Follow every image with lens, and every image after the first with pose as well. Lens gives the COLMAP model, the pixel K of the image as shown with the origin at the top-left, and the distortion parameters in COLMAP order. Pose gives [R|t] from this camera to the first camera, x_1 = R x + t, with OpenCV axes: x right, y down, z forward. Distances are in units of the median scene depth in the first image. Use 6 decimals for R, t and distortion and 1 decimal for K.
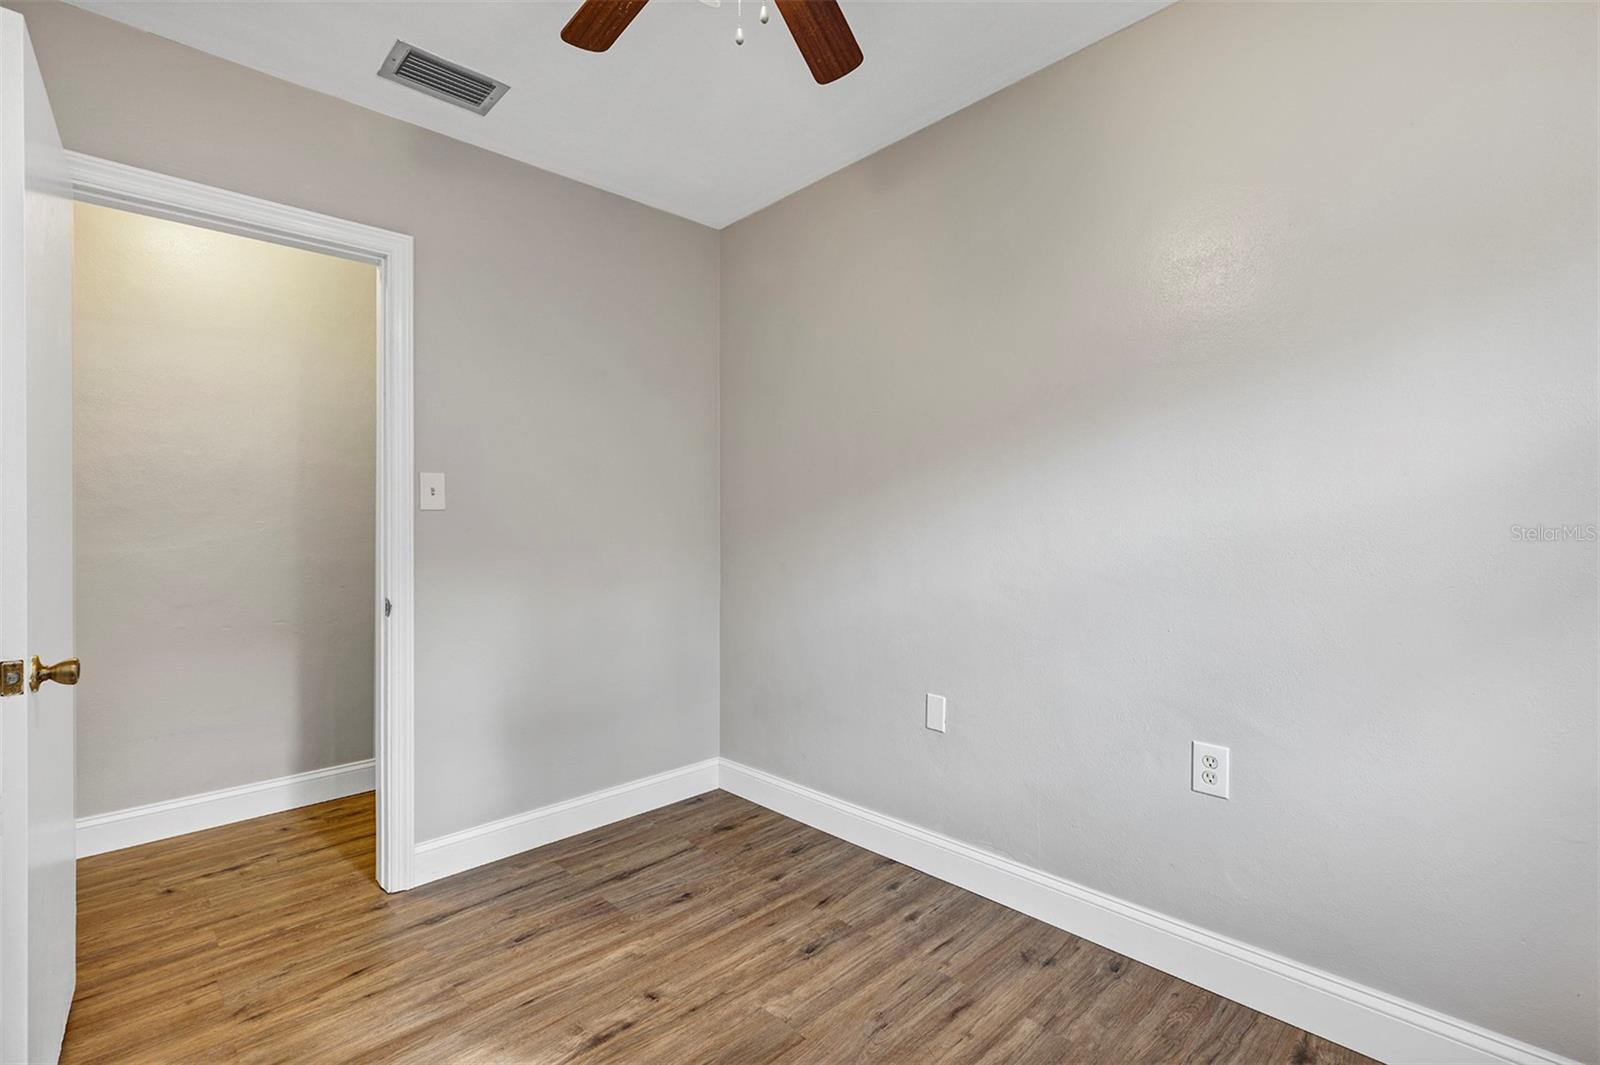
lens RADIAL K [[732.6, 0, 794.5], [0, 732.6, 524.7], [0, 0, 1]] dist [0.006987, 0.000672]
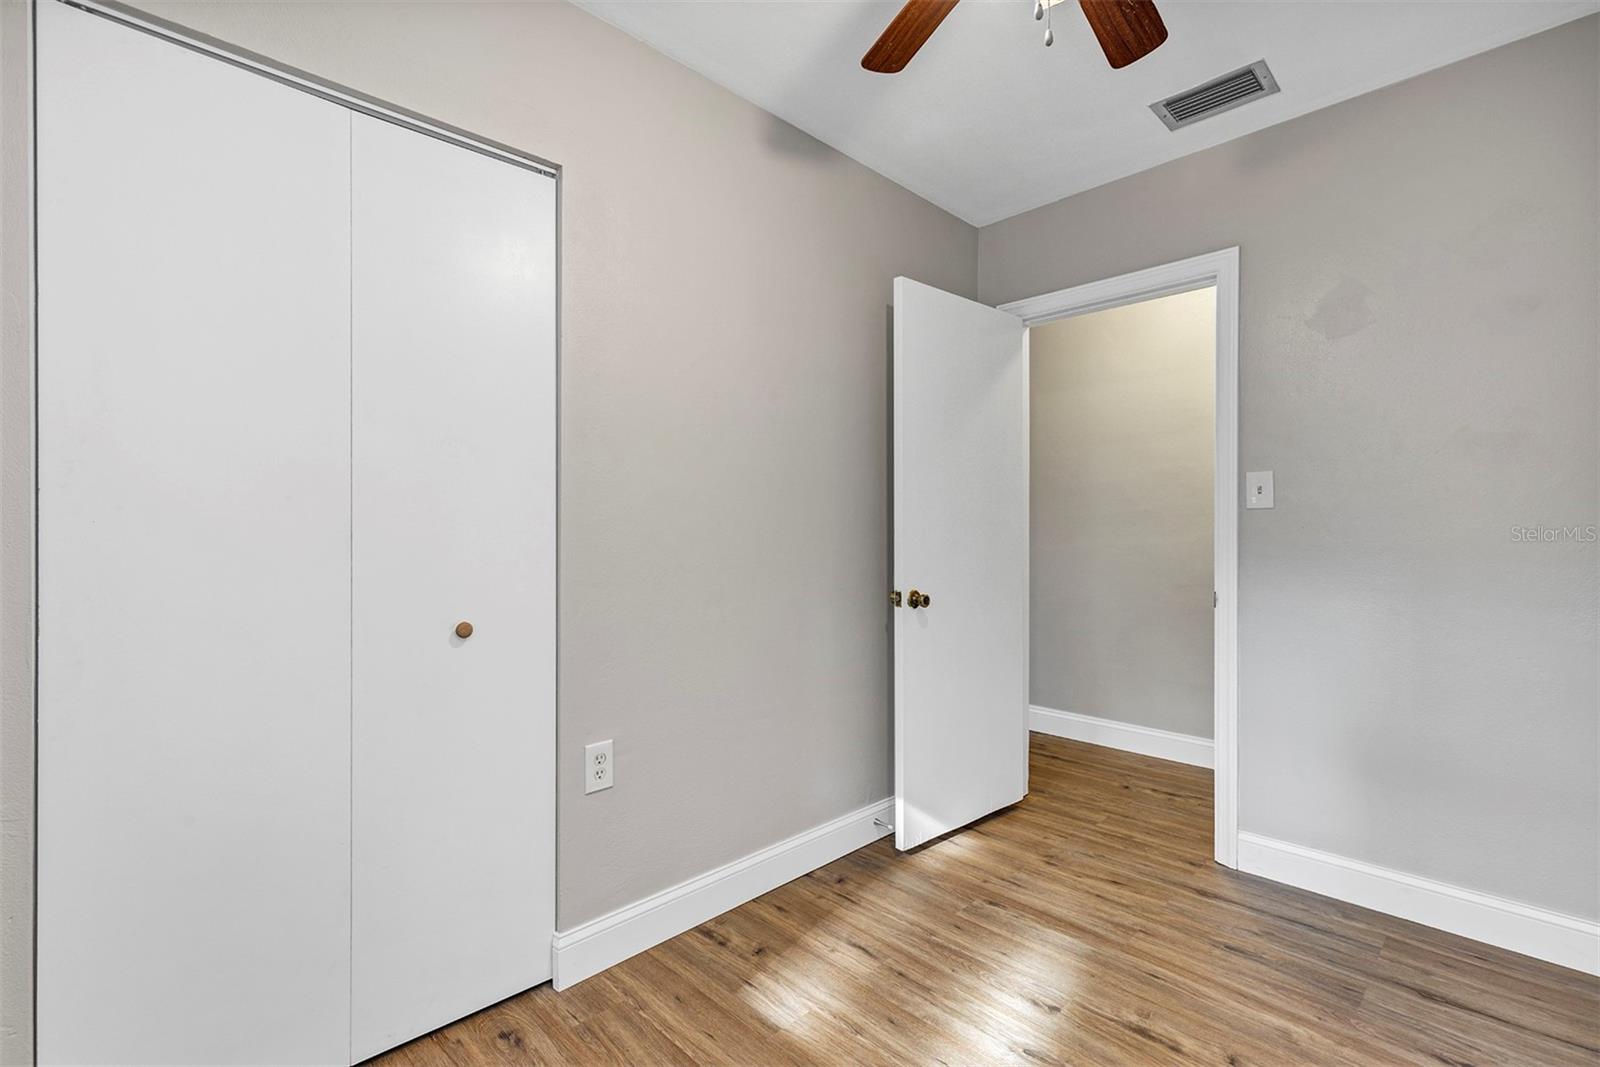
lens RADIAL K [[732.6, 0, 794.3], [0, 732.6, 529.6], [0, 0, 1]] dist [0.006987, 0.000672]
pose [[0.003020, 0.007004, -0.999971, 0.563806], [0.004484, 0.999965, 0.007018, -0.001101], [0.999985, -0.004506, 0.002989, 0.395278]]
